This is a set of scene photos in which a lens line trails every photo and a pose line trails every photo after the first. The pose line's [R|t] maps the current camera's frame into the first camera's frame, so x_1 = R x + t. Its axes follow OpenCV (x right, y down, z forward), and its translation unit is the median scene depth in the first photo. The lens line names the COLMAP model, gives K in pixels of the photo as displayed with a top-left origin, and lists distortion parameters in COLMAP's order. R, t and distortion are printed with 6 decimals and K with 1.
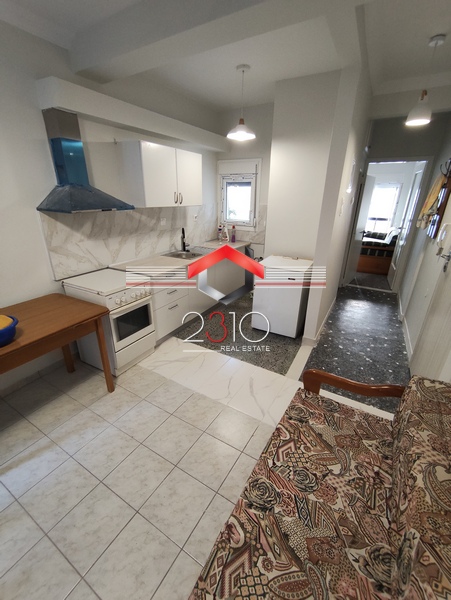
lens RADIAL K [[266.8, 0, 225.6], [0, 266.8, 303.7], [0, 0, 1]] dist [-0.007042, 0.004085]
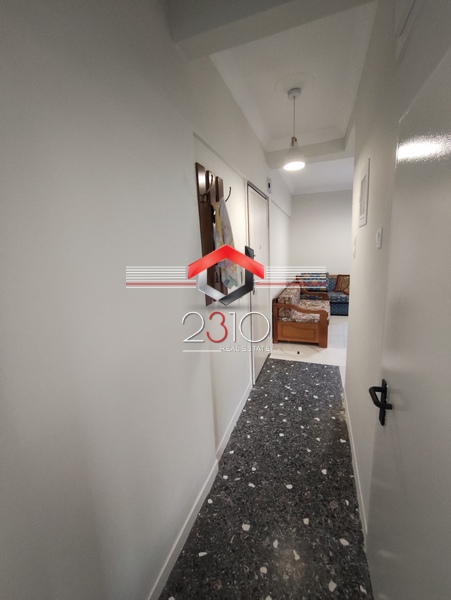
lens RADIAL K [[266.8, 0, 225.0], [0, 266.8, 302.7], [0, 0, 1]] dist [-0.007042, 0.004085]
pose [[-0.985435, 0.063927, -0.157580, 0.860196], [-0.034482, 0.832283, 0.553277, -0.589469], [0.166521, 0.550653, -0.817956, 1.519455]]
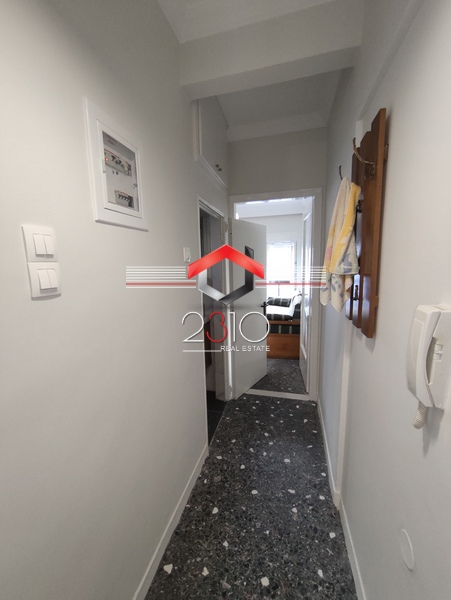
lens RADIAL K [[266.8, 0, 224.9], [0, 266.8, 301.6], [0, 0, 1]] dist [-0.007042, 0.004085]
pose [[0.964902, -0.073016, 0.252257, 0.484004], [0.132720, 0.964454, -0.228504, -0.226226], [-0.226605, 0.253963, 0.940294, 0.665686]]
